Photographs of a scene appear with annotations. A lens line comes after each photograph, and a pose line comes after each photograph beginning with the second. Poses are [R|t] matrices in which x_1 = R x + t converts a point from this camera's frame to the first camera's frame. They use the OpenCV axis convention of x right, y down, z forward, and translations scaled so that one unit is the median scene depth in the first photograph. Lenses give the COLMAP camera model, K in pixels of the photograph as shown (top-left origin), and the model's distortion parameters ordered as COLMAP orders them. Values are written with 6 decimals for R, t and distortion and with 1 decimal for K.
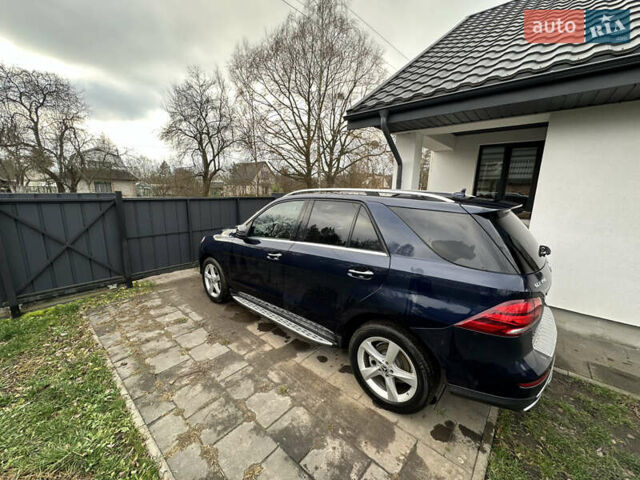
lens RADIAL K [[253.1, 0, 320.0], [0, 253.1, 240.0], [0, 0, 1]] dist [-0.001534, 0.000018]
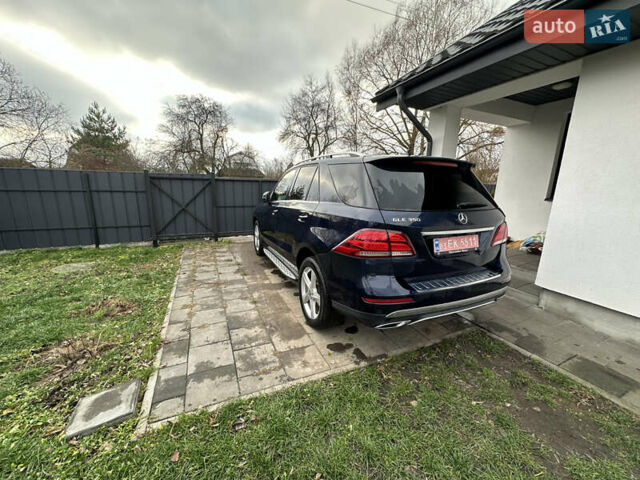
lens RADIAL K [[253.1, 0, 320.0], [0, 253.1, 240.0], [0, 0, 1]] dist [-0.001534, 0.000018]
pose [[0.908610, 0.089992, -0.407835, 0.403920], [-0.087385, 0.995859, 0.025061, 0.107116], [0.408402, 0.012868, 0.912712, -0.070252]]
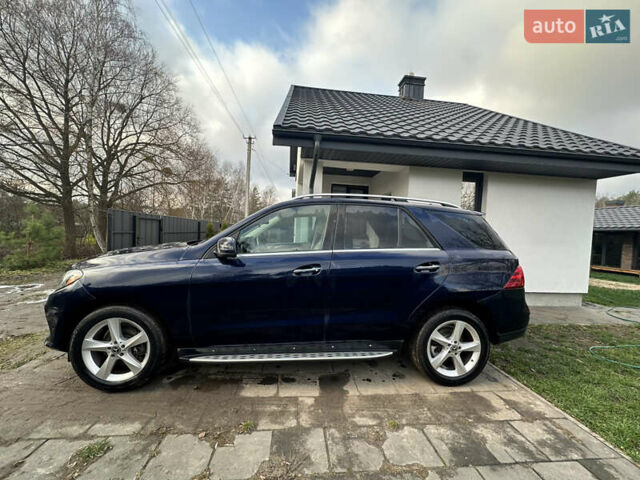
lens RADIAL K [[253.1, 0, 320.0], [0, 253.1, 240.0], [0, 0, 1]] dist [-0.001534, 0.000018]
pose [[0.687259, -0.012367, 0.726307, -0.501668], [0.115043, 0.989090, -0.092016, 0.030249], [-0.717245, 0.146795, 0.681184, 0.297667]]
